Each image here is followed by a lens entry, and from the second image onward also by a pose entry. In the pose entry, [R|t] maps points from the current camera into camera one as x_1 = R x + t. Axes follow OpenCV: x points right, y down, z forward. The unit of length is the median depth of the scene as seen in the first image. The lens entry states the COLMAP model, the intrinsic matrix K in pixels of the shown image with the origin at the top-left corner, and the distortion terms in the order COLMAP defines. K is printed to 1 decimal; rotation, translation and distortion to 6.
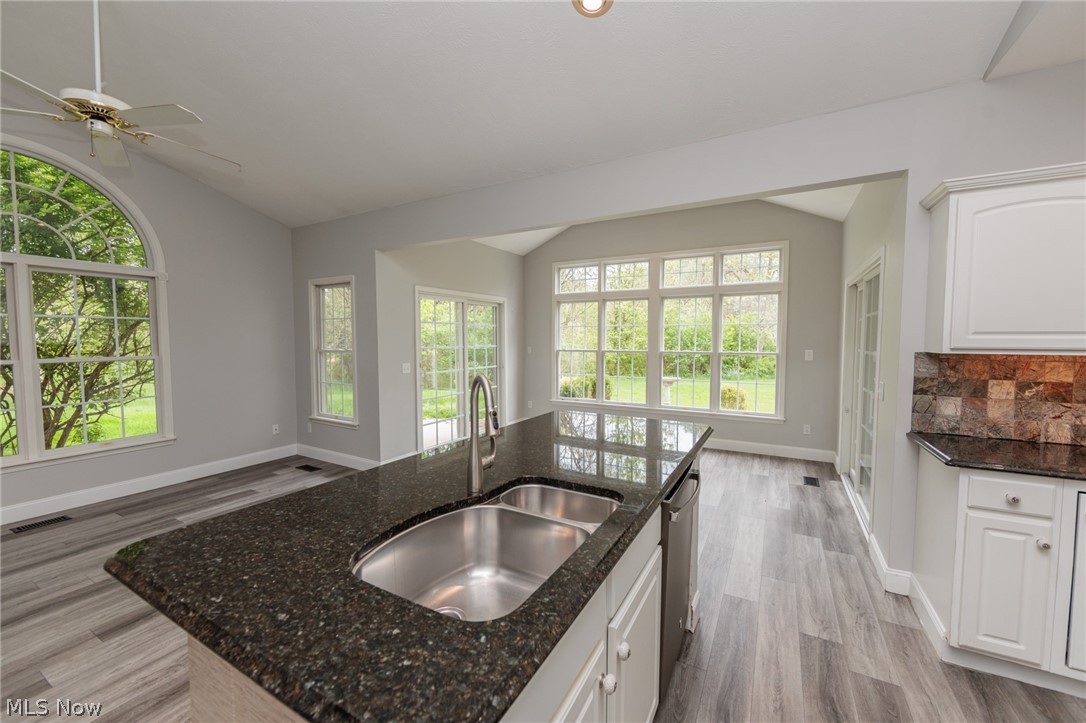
lens RADIAL K [[423.8, 0, 544.6], [0, 423.8, 360.2], [0, 0, 1]] dist [-0.002421, 0.000041]
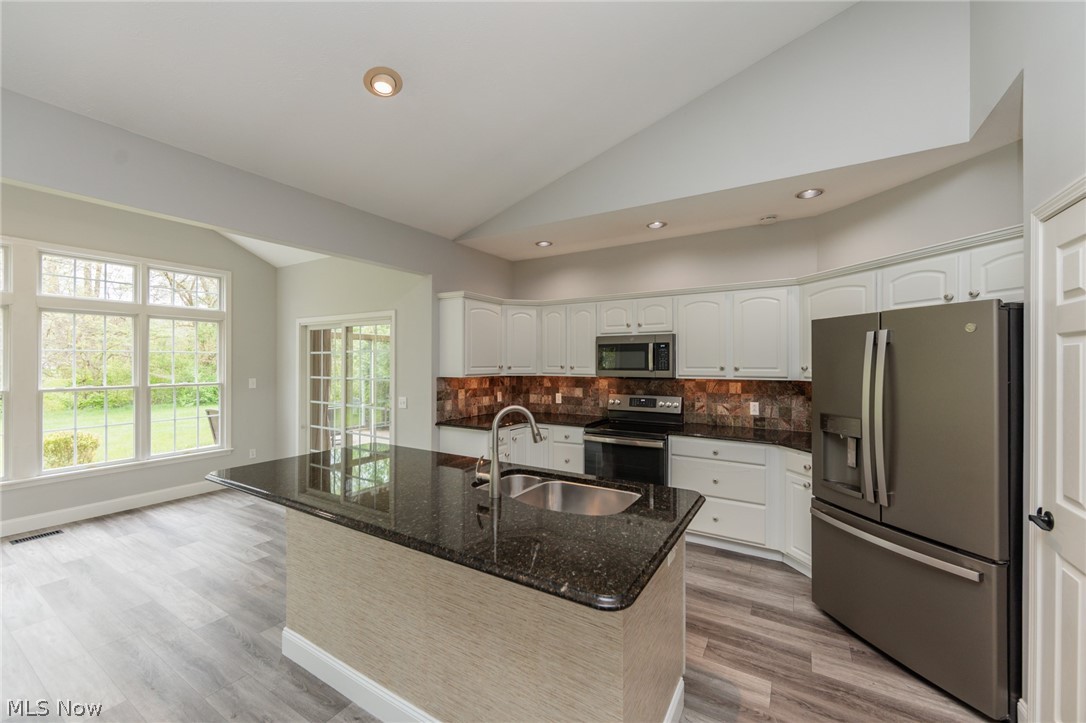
lens RADIAL K [[423.8, 0, 544.6], [0, 423.8, 360.2], [0, 0, 1]] dist [-0.002421, 0.000041]
pose [[0.038535, 0.001949, 0.999255, -0.425478], [0.051776, 0.998651, -0.003945, -0.028799], [-0.997915, 0.051890, 0.038382, 0.226568]]
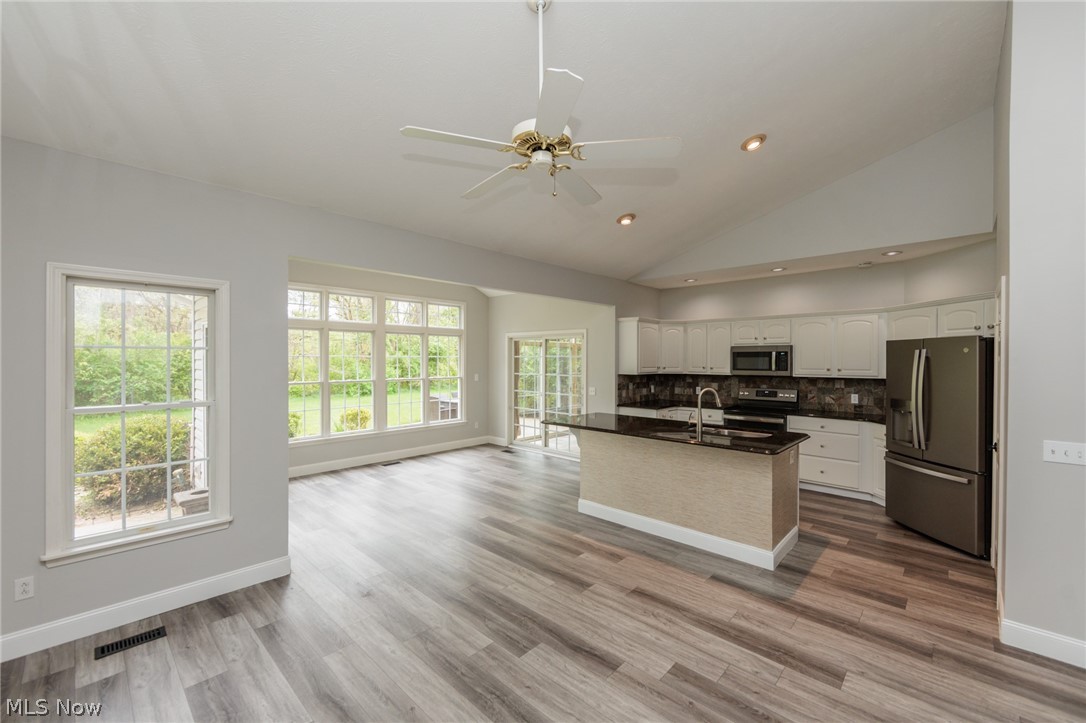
lens RADIAL K [[438.9, 0, 545.8], [0, 438.9, 360.2], [0, 0, 1]] dist [-0.002131, -0.000130]
pose [[0.243848, -0.004101, 0.969805, -0.912186], [0.049496, 0.998740, -0.008222, -0.051321], [-0.968550, 0.050006, 0.243744, 0.362749]]
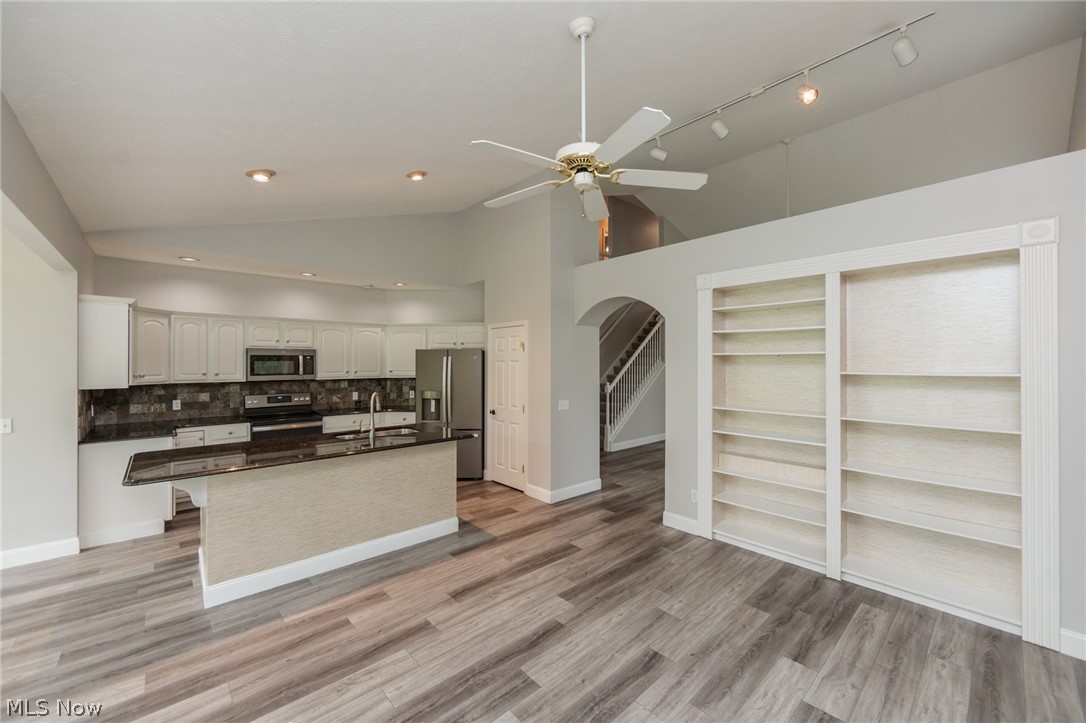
lens RADIAL K [[423.8, 0, 544.6], [0, 423.8, 360.2], [0, 0, 1]] dist [-0.002421, 0.000041]
pose [[-0.948223, 0.000227, 0.317606, -0.593379], [0.015438, 0.998851, 0.045374, -0.082107], [-0.317231, 0.047928, -0.947137, 0.916560]]
